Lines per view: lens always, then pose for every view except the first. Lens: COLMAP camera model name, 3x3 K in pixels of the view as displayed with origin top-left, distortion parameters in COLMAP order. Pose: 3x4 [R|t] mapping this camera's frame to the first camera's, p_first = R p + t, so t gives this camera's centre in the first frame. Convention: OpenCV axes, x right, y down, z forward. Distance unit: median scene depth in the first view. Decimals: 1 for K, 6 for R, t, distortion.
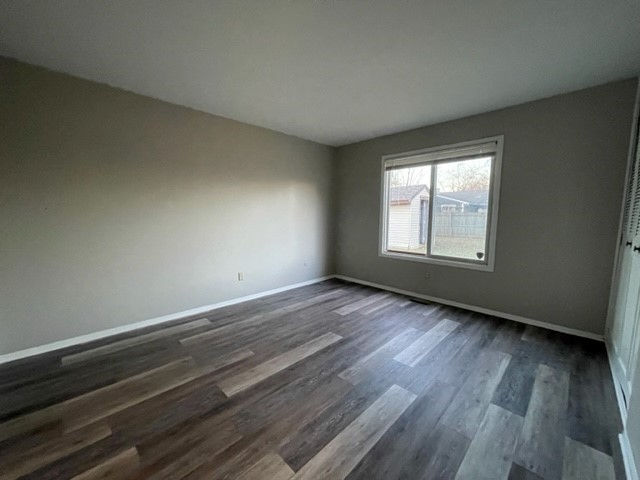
lens RADIAL K [[258.2, 0, 320.1], [0, 258.2, 241.6], [0, 0, 1]] dist [-0.004471, 0.001752]
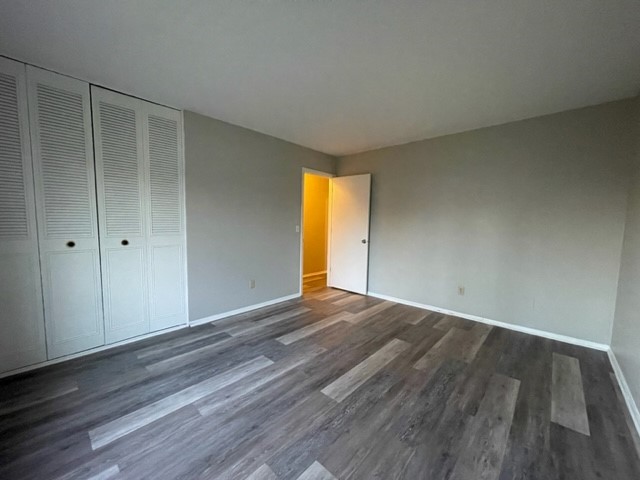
lens RADIAL K [[258.2, 0, 320.3], [0, 258.2, 241.8], [0, 0, 1]] dist [-0.004471, 0.001752]
pose [[-0.998629, -0.017667, -0.049270, 0.155122], [-0.026674, 0.981683, 0.188645, -0.213852], [0.045035, 0.189701, -0.980809, 1.900509]]
